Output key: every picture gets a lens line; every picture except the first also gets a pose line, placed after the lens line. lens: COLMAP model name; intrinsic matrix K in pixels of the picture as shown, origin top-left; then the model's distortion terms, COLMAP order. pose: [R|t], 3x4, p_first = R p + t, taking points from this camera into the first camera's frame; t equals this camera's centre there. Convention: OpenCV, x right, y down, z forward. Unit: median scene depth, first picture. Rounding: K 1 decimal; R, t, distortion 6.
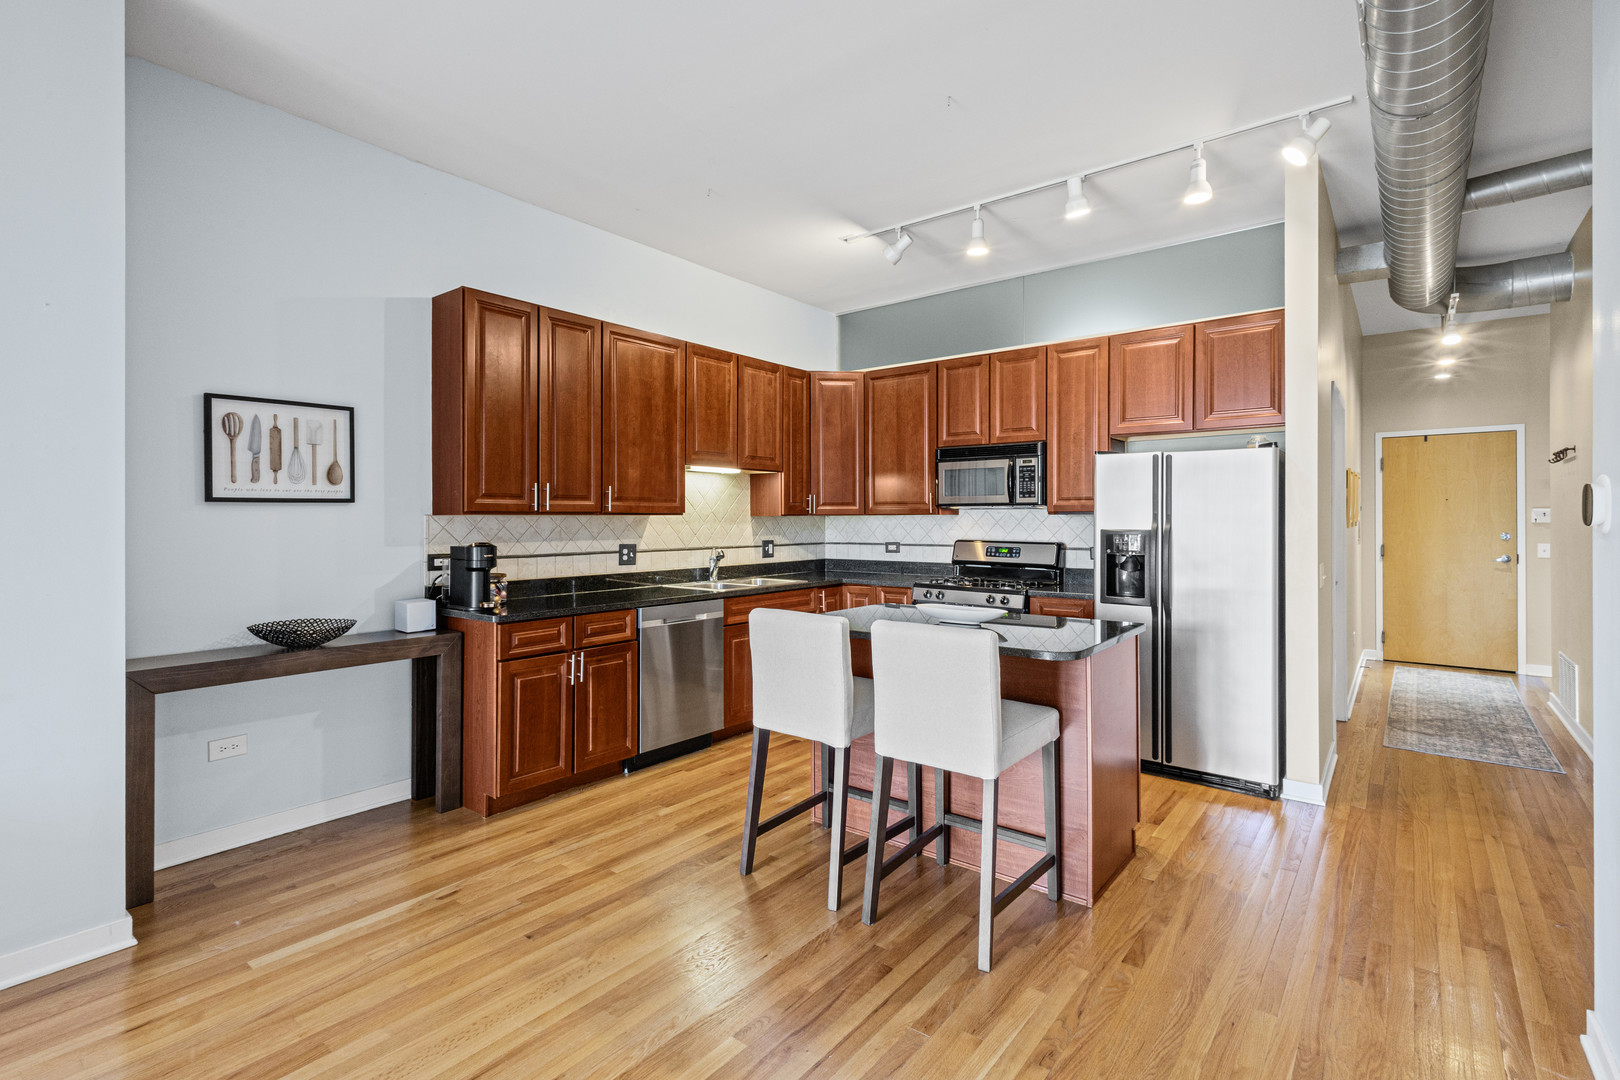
lens RADIAL K [[764.7, 0, 818.7], [0, 764.7, 518.5], [0, 0, 1]] dist [0.011779, -0.007351]
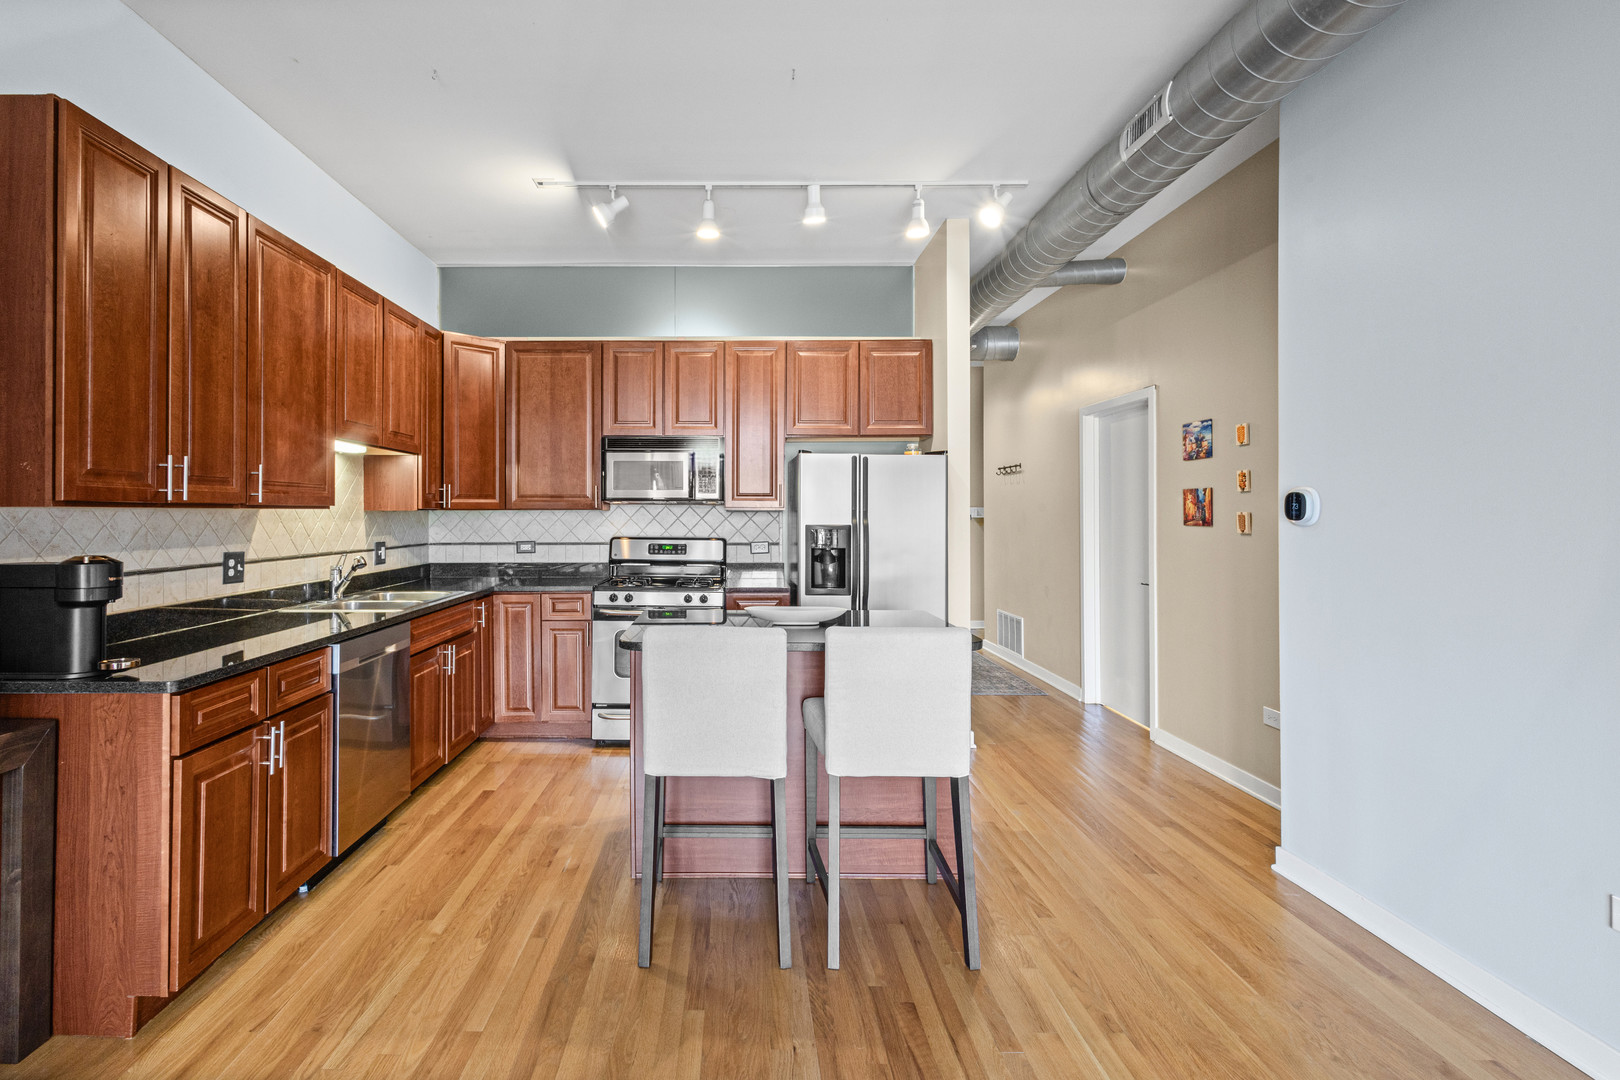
lens RADIAL K [[764.7, 0, 734.2], [0, 764.7, 518.6], [0, 0, 1]] dist [0.011779, -0.007351]
pose [[0.791093, -0.002827, 0.611689, -0.338267], [-0.000386, 0.999987, 0.005120, 0.000720], [-0.611695, -0.004286, 0.791082, 0.217533]]
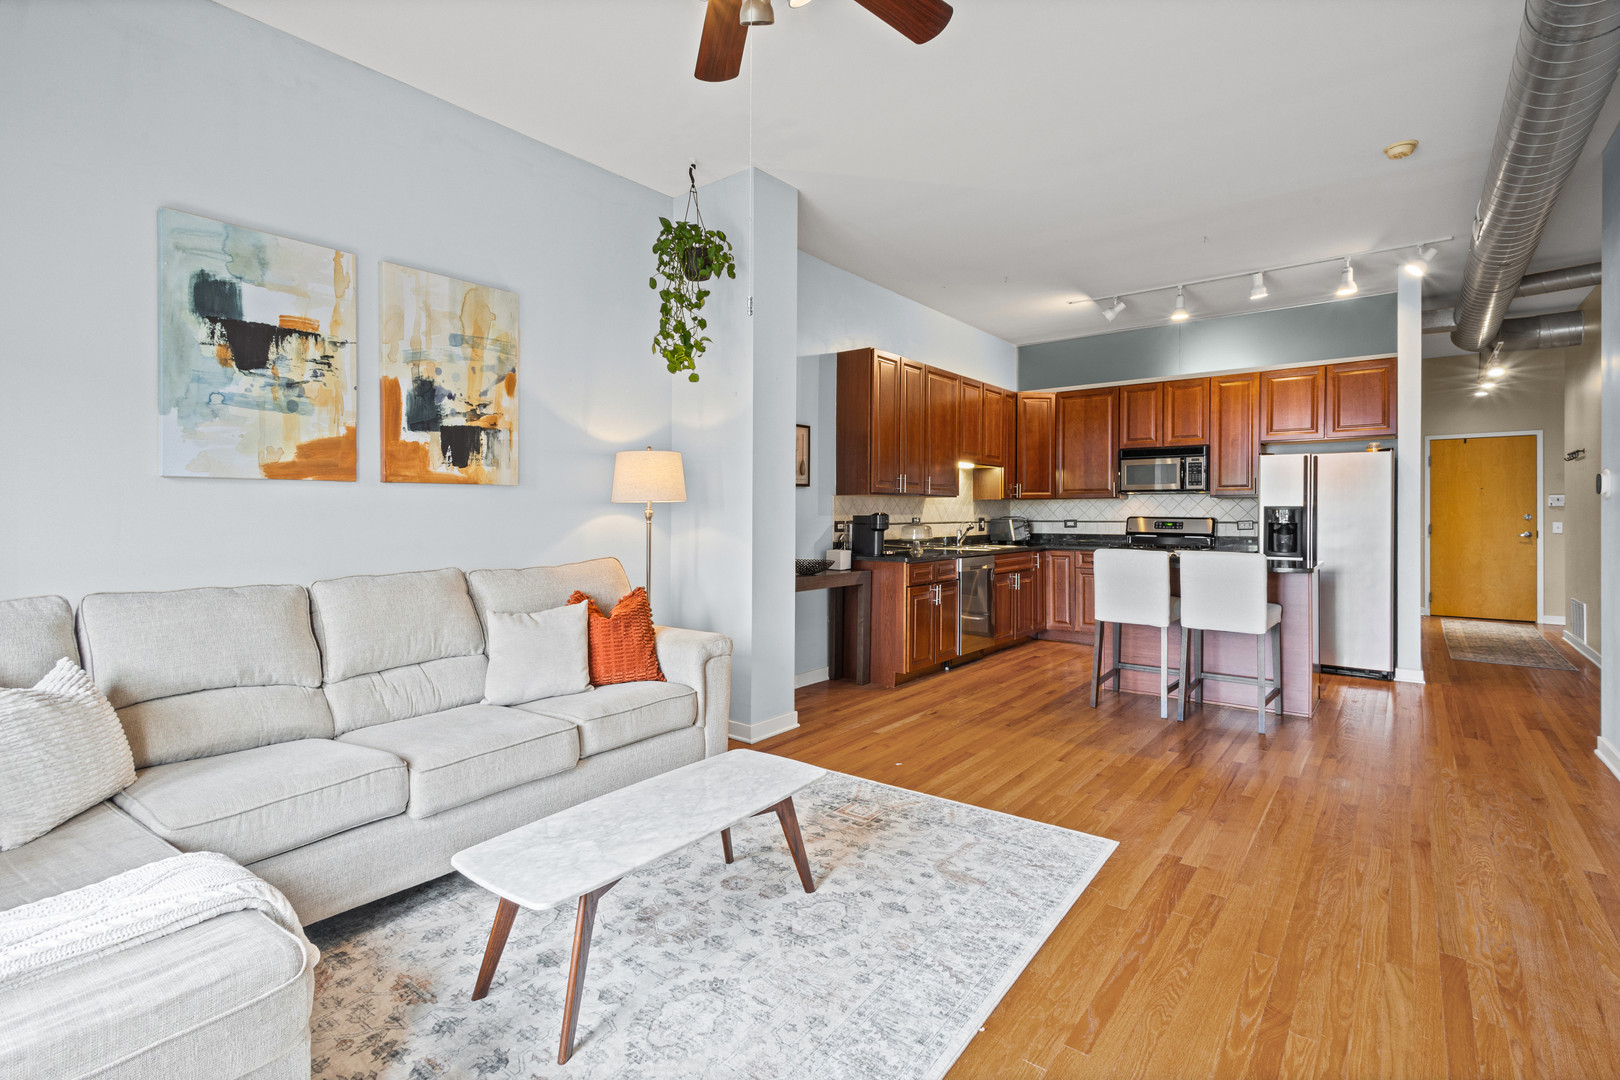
lens RADIAL K [[764.7, 0, 816.2], [0, 764.7, 515.8], [0, 0, 1]] dist [0.011779, -0.007351]
pose [[0.999998, 0.001240, 0.001486, -0.471539], [-0.001246, 0.999989, 0.004531, 0.025114], [-0.001480, -0.004533, 0.999989, -0.450247]]
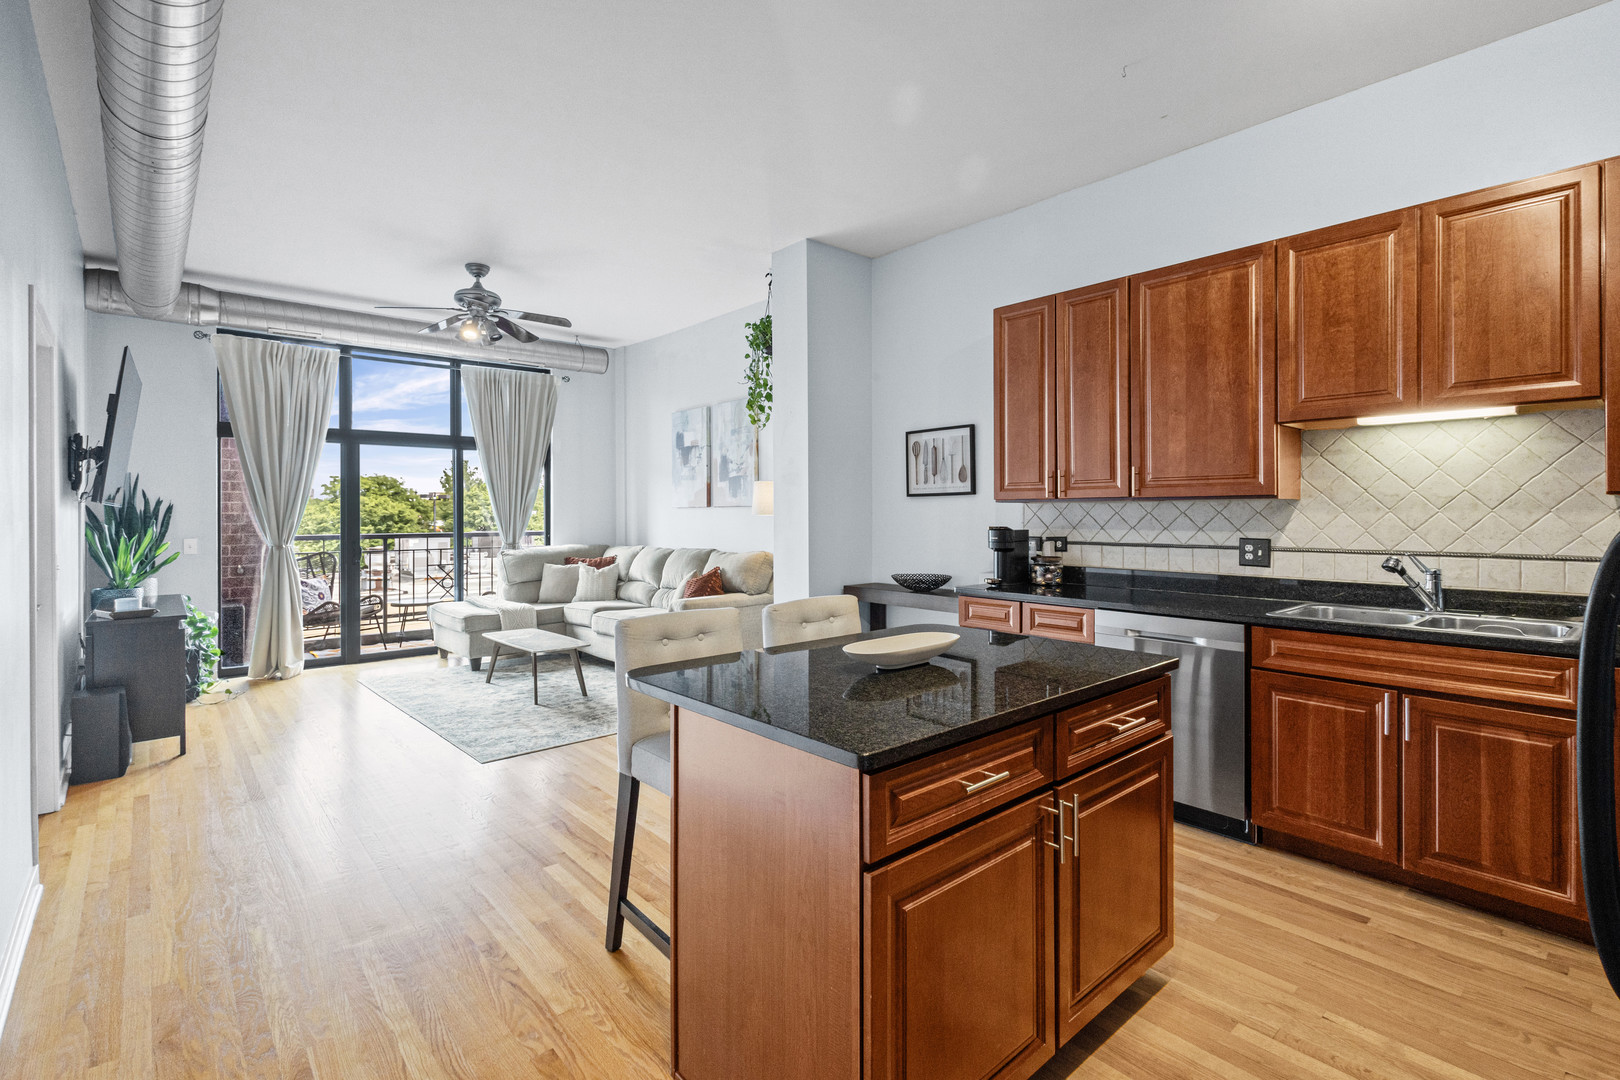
lens RADIAL K [[764.7, 0, 794.9], [0, 764.7, 511.0], [0, 0, 1]] dist [0.011779, -0.007351]
pose [[-0.213295, 0.002352, -0.976985, 0.617126], [0.004907, 0.999987, 0.001336, 0.004032], [0.976976, -0.004509, -0.213303, 0.778131]]
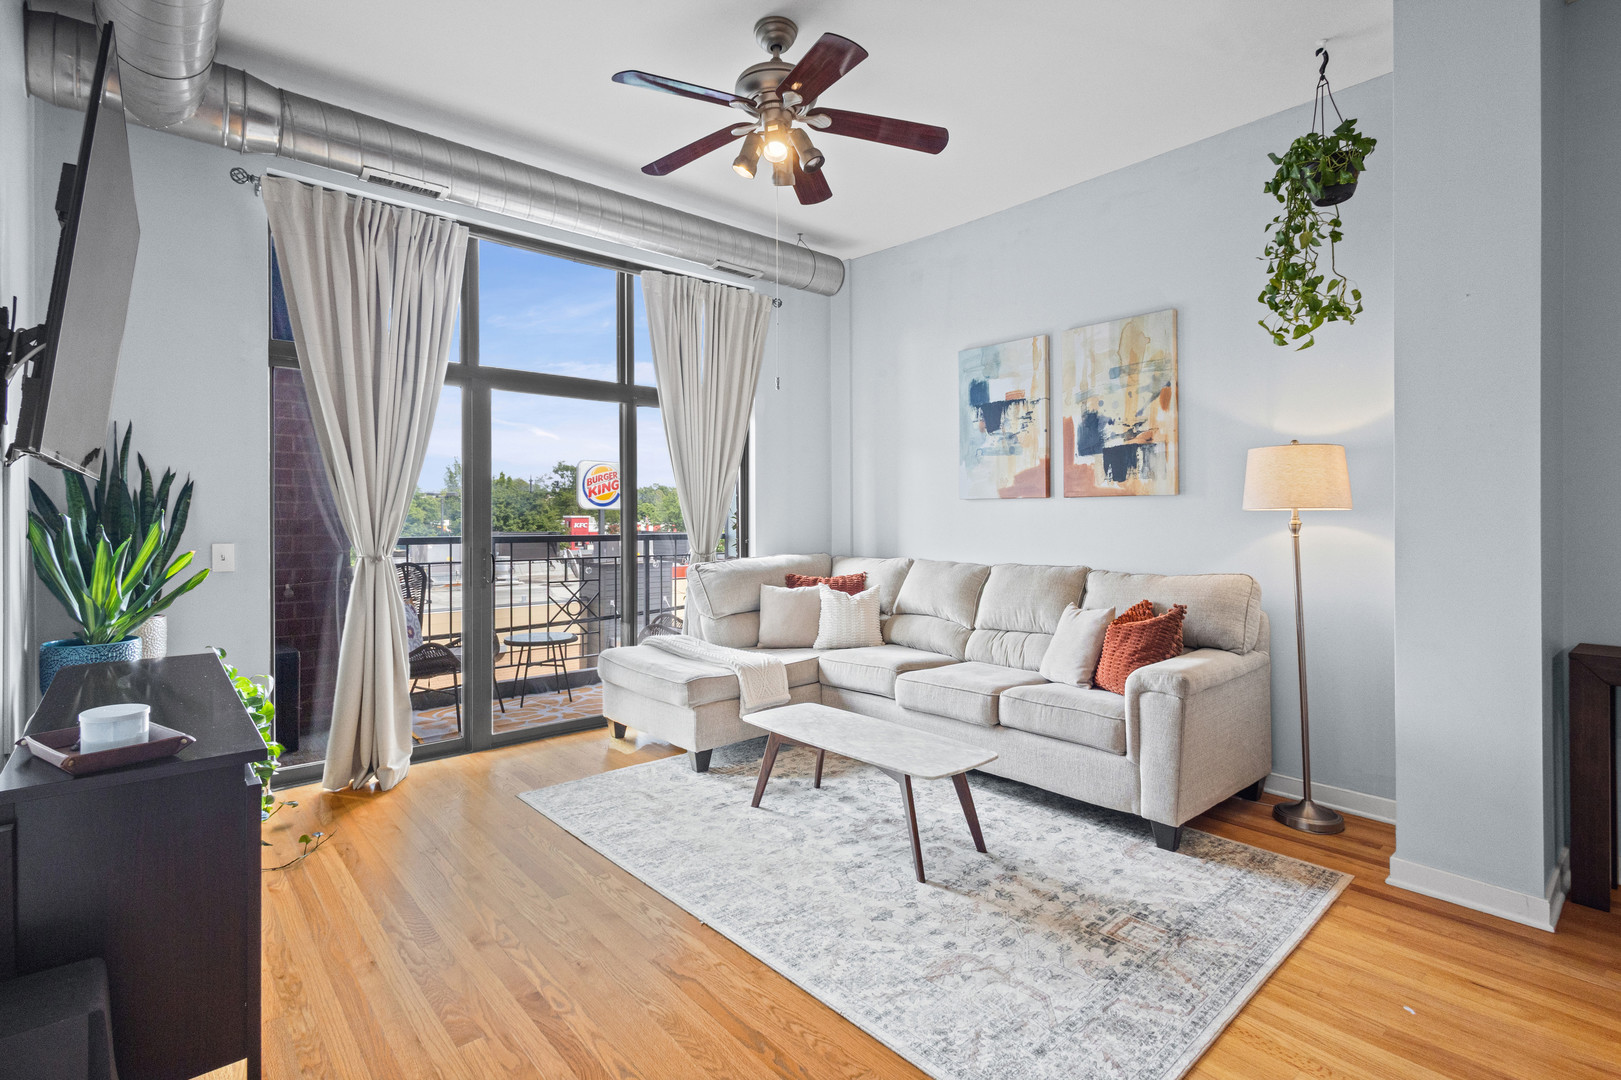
lens RADIAL K [[765.1, 0, 783.3], [0, 765.1, 521.0], [0, 0, 1]] dist [0.011779, -0.007351]
pose [[-0.214191, 0.010027, -0.976740, 0.140395], [-0.002591, 0.999938, 0.010834, 0.017227], [0.976788, 0.004851, -0.214152, 0.144700]]
